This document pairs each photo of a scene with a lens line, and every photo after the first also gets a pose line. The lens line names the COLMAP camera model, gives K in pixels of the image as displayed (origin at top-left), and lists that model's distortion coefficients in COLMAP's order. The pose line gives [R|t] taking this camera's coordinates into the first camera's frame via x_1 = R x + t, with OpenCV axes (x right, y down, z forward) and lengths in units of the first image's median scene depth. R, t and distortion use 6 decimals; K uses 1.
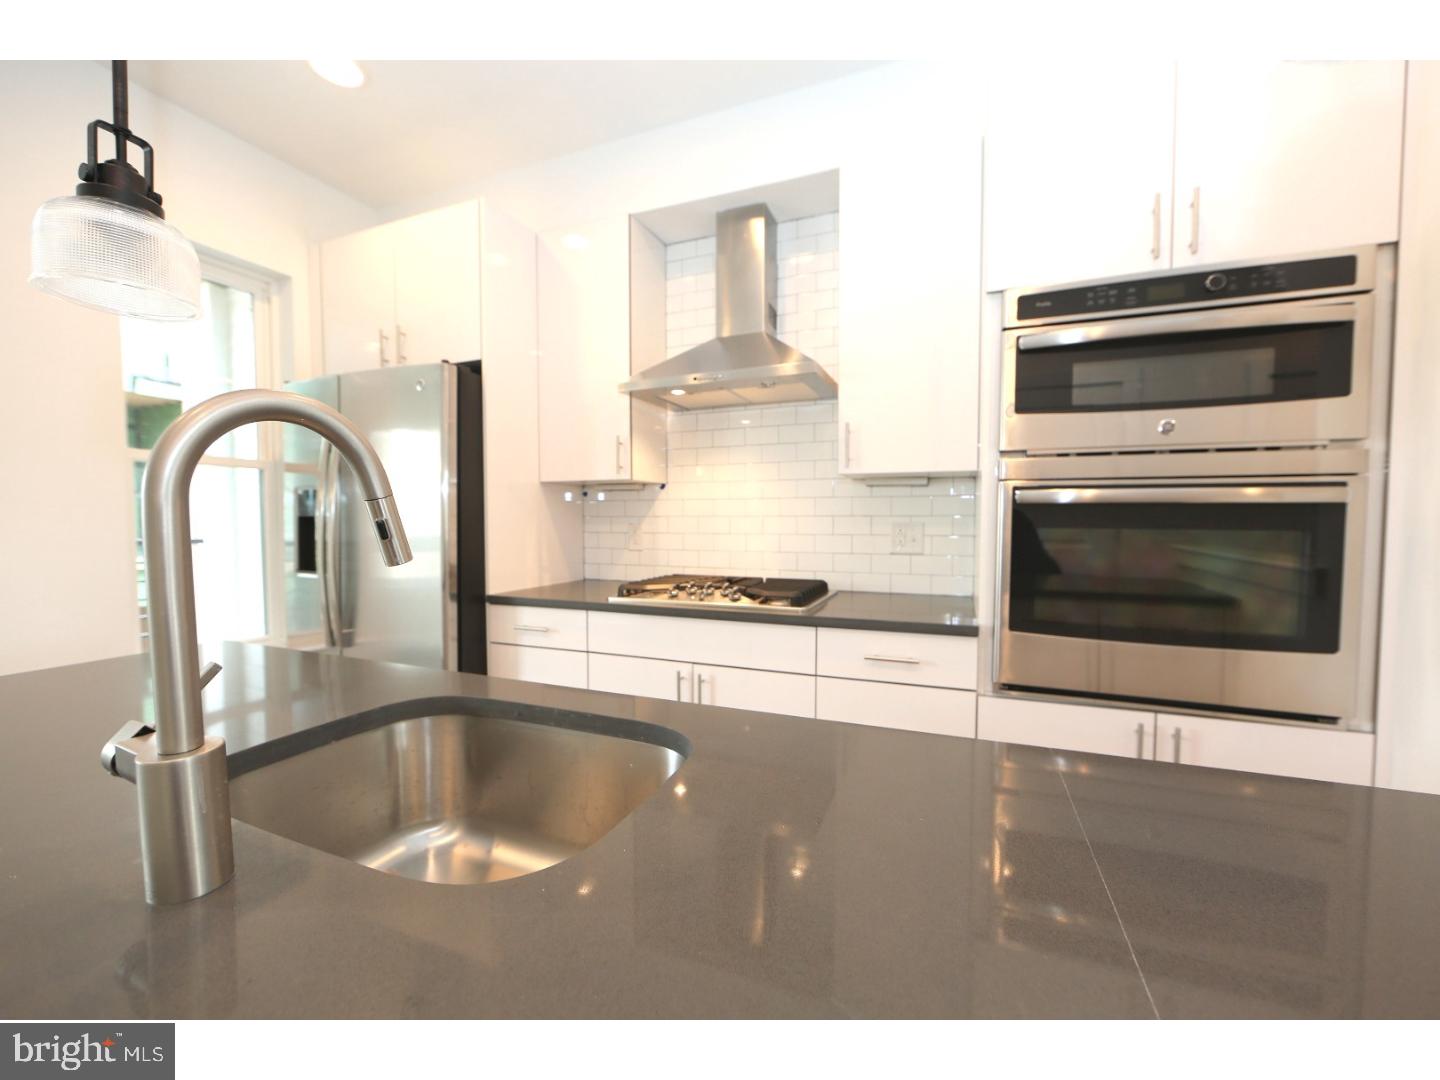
lens RADIAL K [[575.1, 0, 720.0], [0, 575.1, 540.0], [0, 0, 1]] dist [-0.010125, 0.000062]
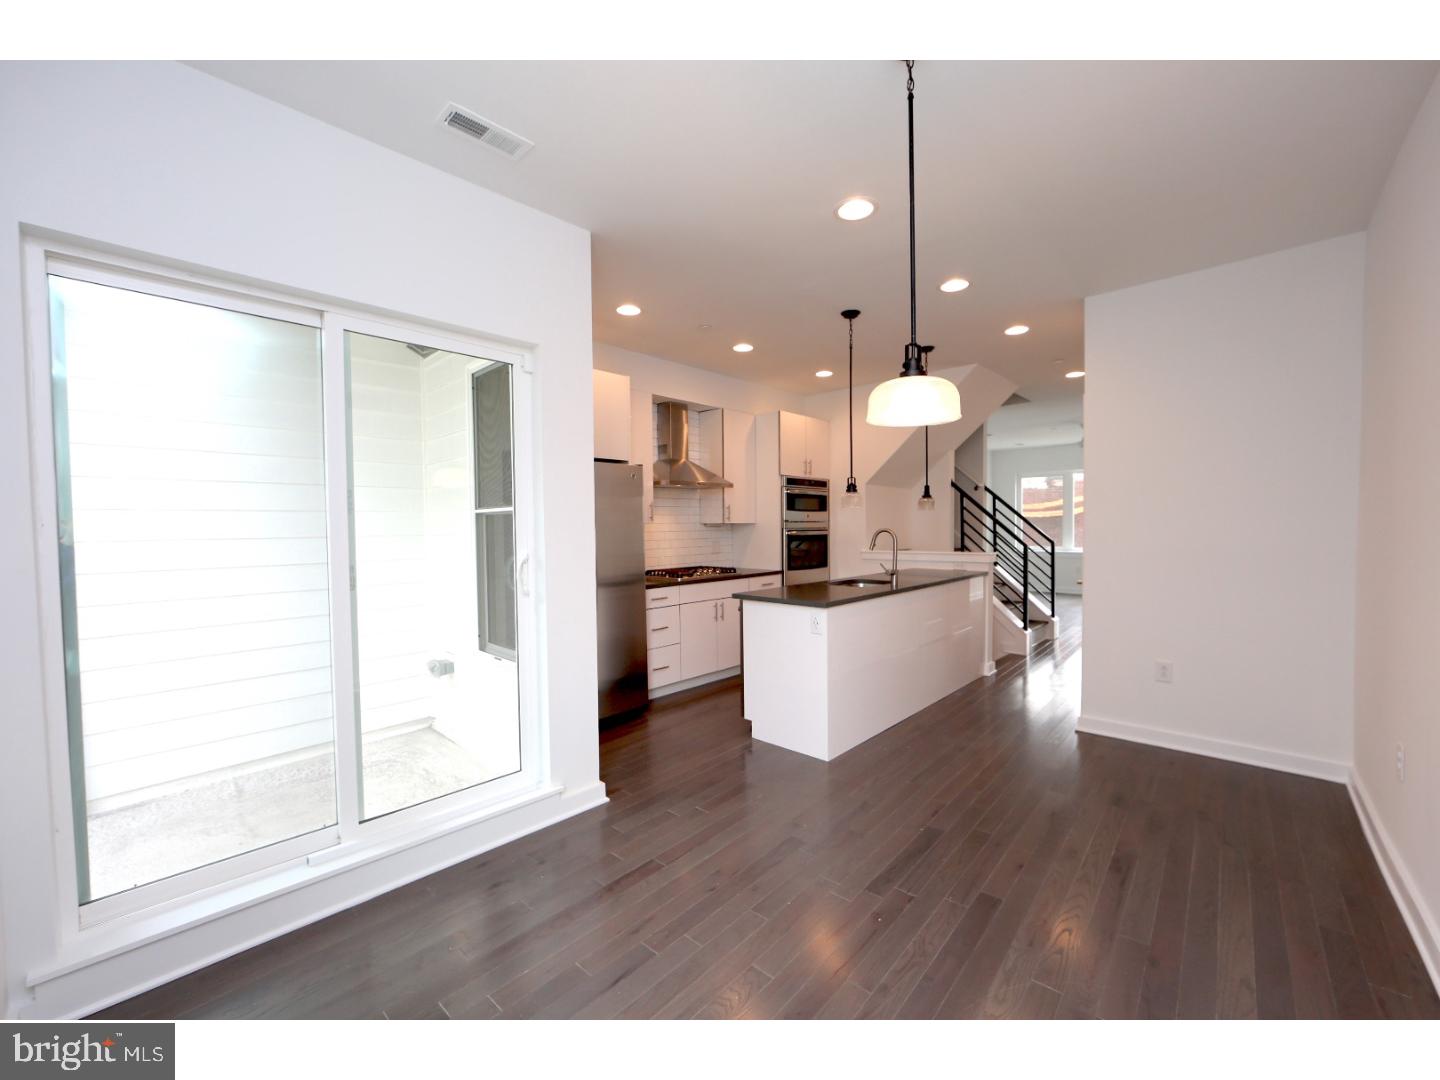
lens RADIAL K [[581.2, 0, 723.9], [0, 581.2, 539.4], [0, 0, 1]] dist [0.002140, 0.000147]
pose [[0.369464, -0.029320, 0.928782, -2.121075], [0.041524, 0.999025, 0.015019, -0.076253], [-0.928317, 0.033017, 0.370321, 0.016425]]
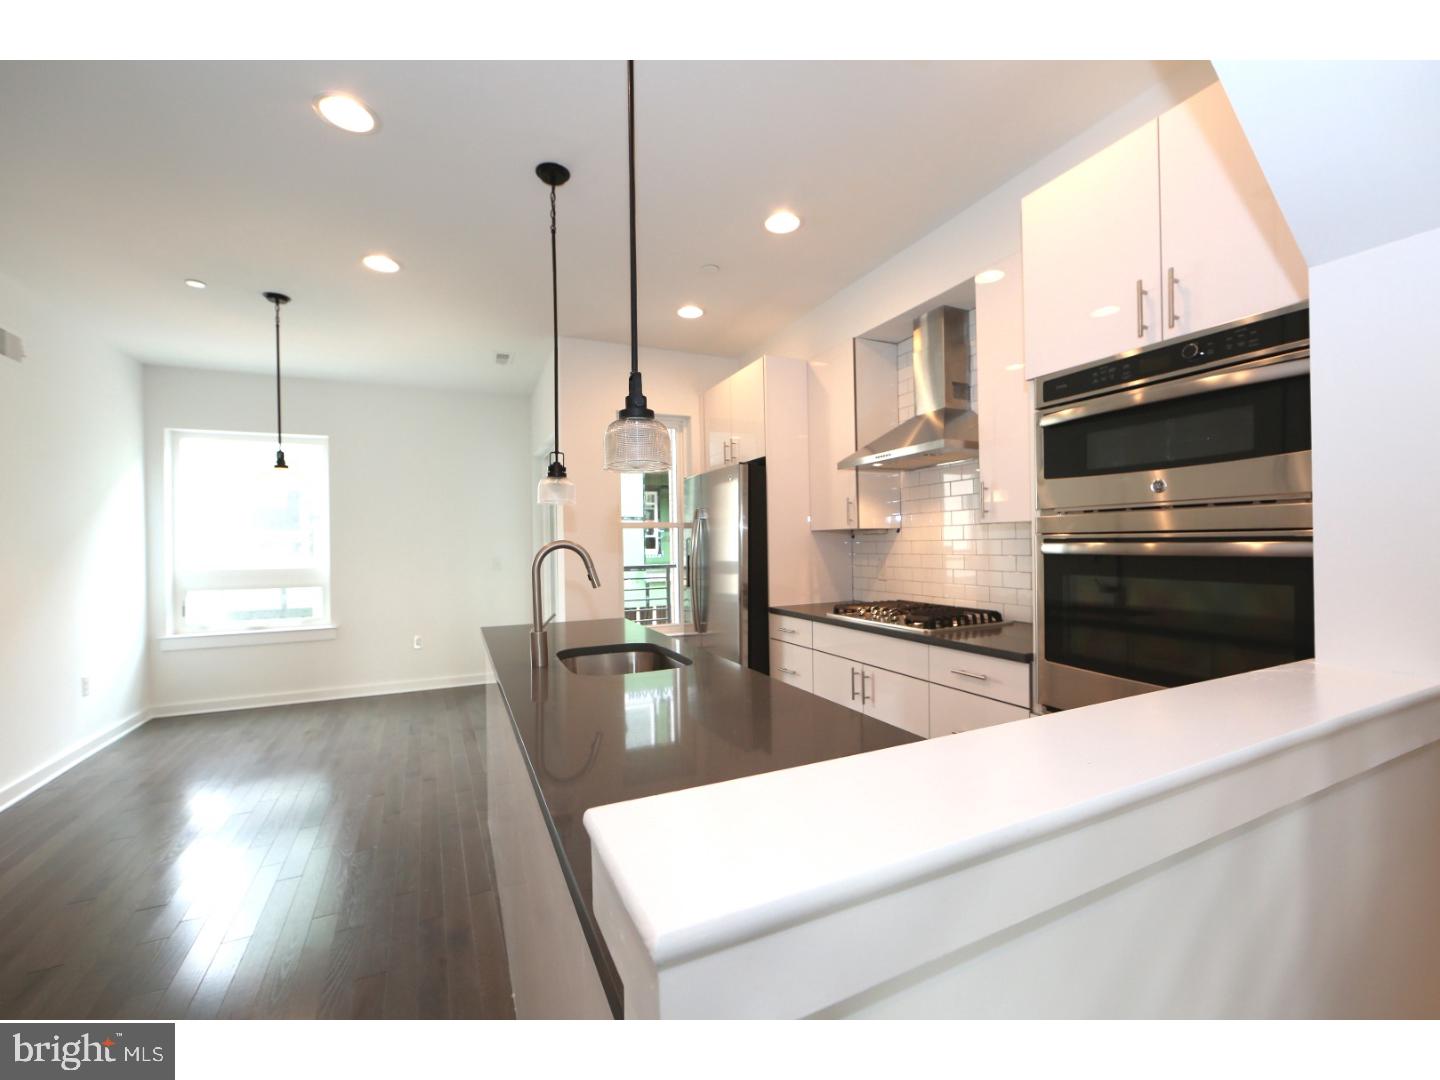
lens RADIAL K [[581.2, 0, 723.9], [0, 581.2, 539.4], [0, 0, 1]] dist [0.002140, 0.000147]
pose [[0.731145, -0.018473, -0.681972, 0.603374], [-0.006128, 0.999415, -0.033641, -0.034176], [0.682194, 0.028775, 0.730604, -0.245308]]
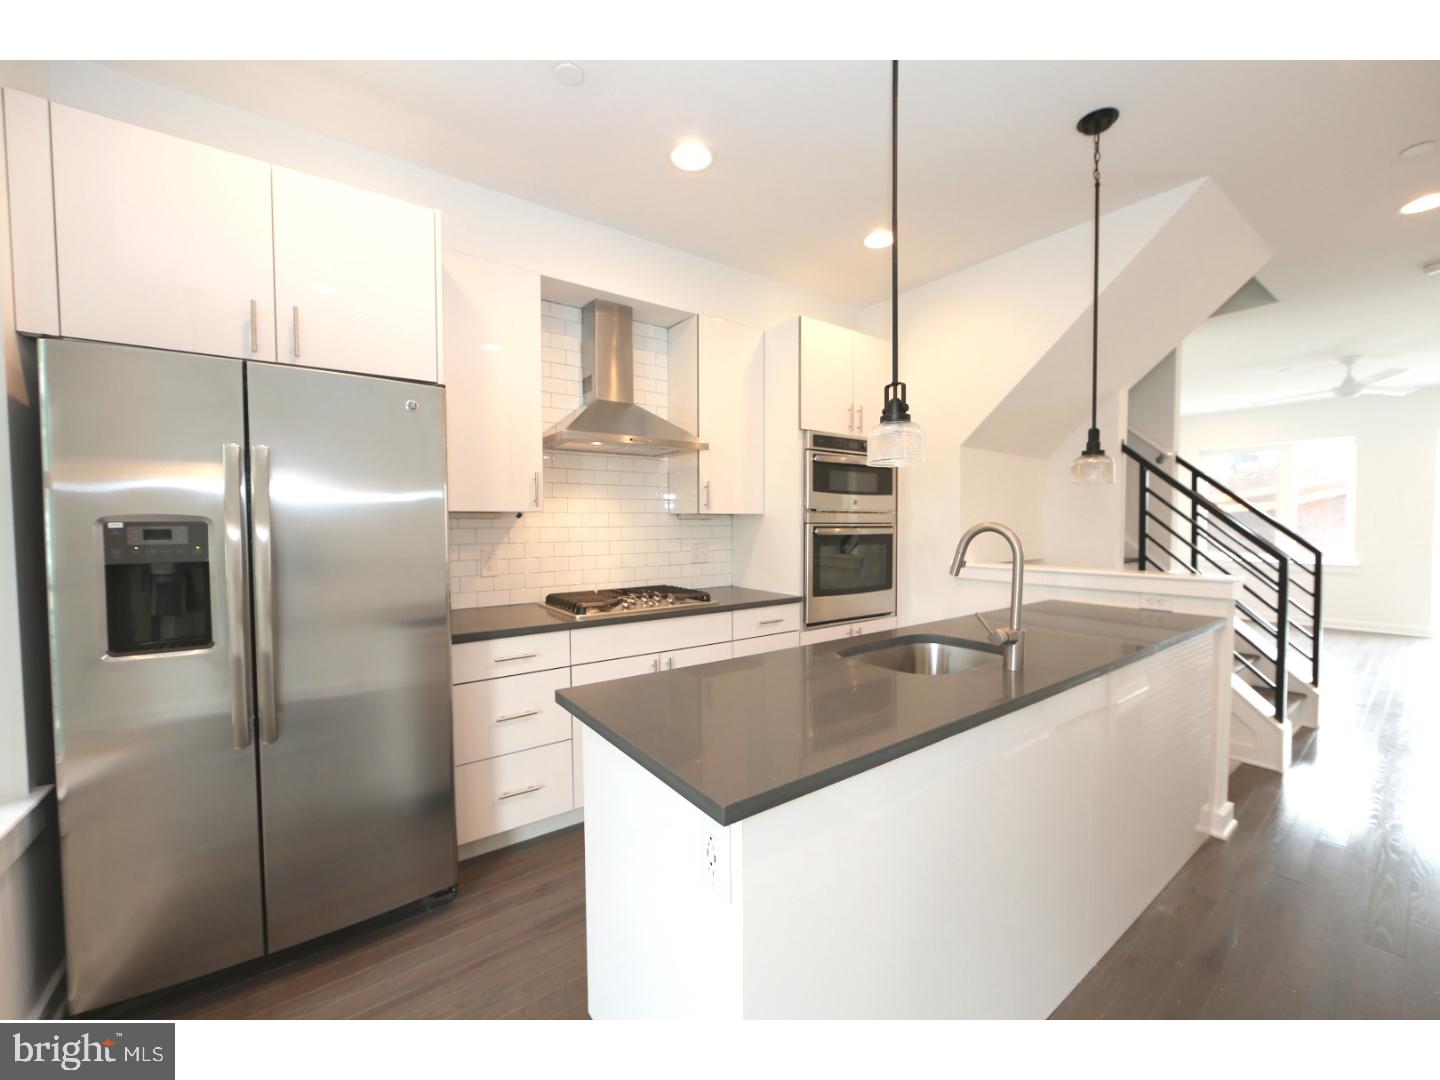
lens RADIAL K [[575.1, 0, 720.0], [0, 575.1, 540.0], [0, 0, 1]] dist [-0.010125, 0.000062]
pose [[0.535481, -0.029717, 0.844024, -0.988085], [0.033499, 0.999342, 0.013932, -0.059985], [-0.843883, 0.020814, 0.536124, 0.127011]]
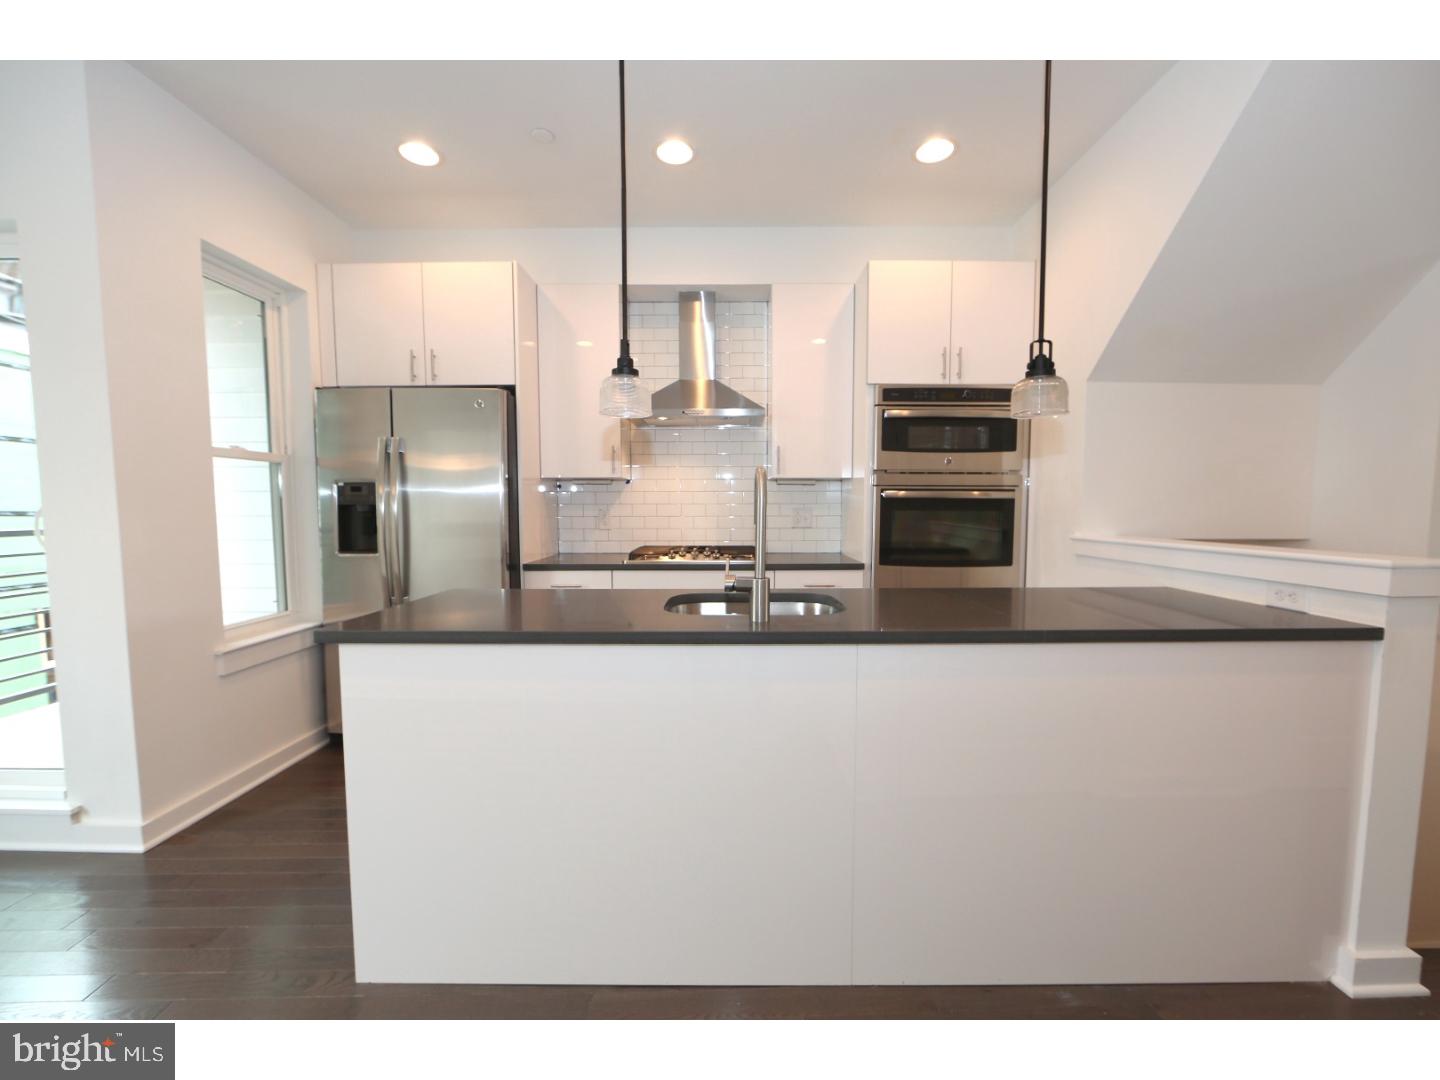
lens RADIAL K [[575.1, 0, 720.0], [0, 575.1, 540.0], [0, 0, 1]] dist [-0.010125, 0.000062]
pose [[0.931771, -0.025500, 0.362149, -0.476011], [0.015193, 0.999395, 0.031279, 0.005260], [-0.362728, -0.023642, 0.931595, -0.408754]]
